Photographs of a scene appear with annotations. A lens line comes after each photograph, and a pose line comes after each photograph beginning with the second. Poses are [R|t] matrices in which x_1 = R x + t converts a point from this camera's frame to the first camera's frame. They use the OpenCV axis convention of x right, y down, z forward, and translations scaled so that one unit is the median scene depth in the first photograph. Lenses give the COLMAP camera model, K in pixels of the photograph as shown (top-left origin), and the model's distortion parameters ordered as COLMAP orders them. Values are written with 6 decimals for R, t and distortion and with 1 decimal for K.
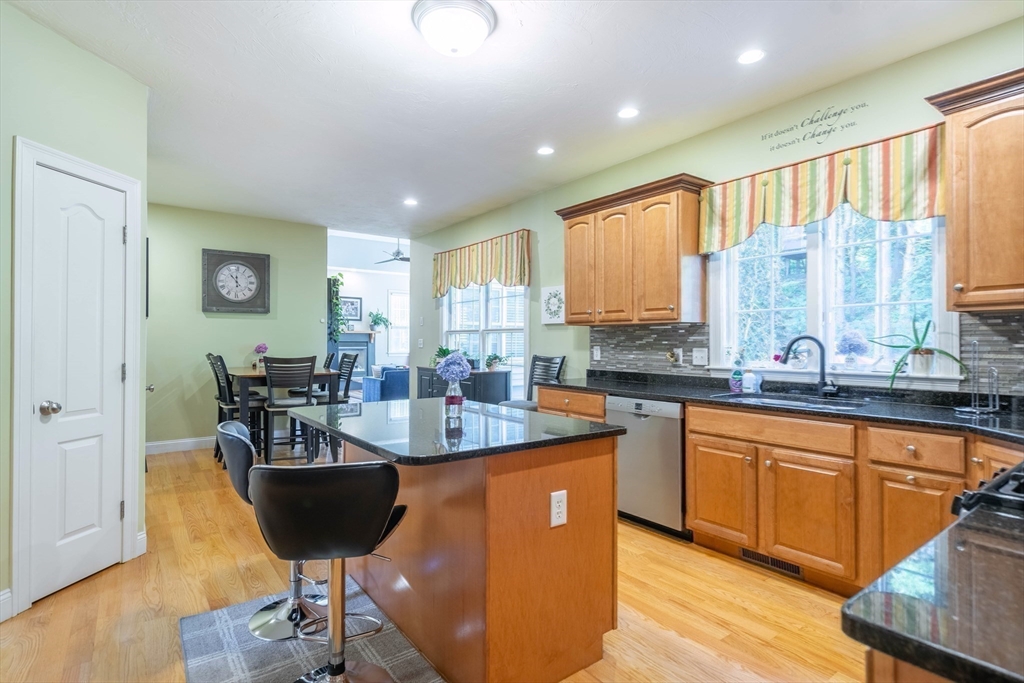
lens RADIAL K [[526.5, 0, 508.3], [0, 526.5, 341.4], [0, 0, 1]] dist [0.001906, 0.000040]
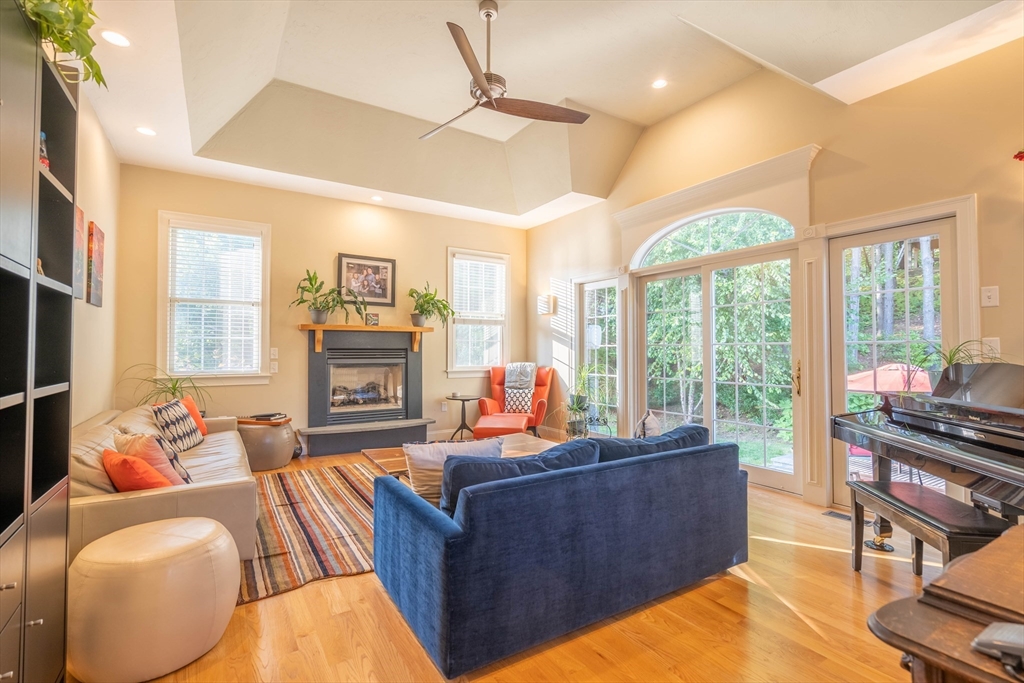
lens RADIAL K [[466.0, 0, 511.9], [0, 466.0, 341.6], [0, 0, 1]] dist [-0.001165, 0.000327]
pose [[0.997852, -0.001130, -0.065503, -0.140370], [-0.000074, 0.999831, -0.018374, 0.001693], [0.065513, 0.018340, 0.997683, 0.571214]]
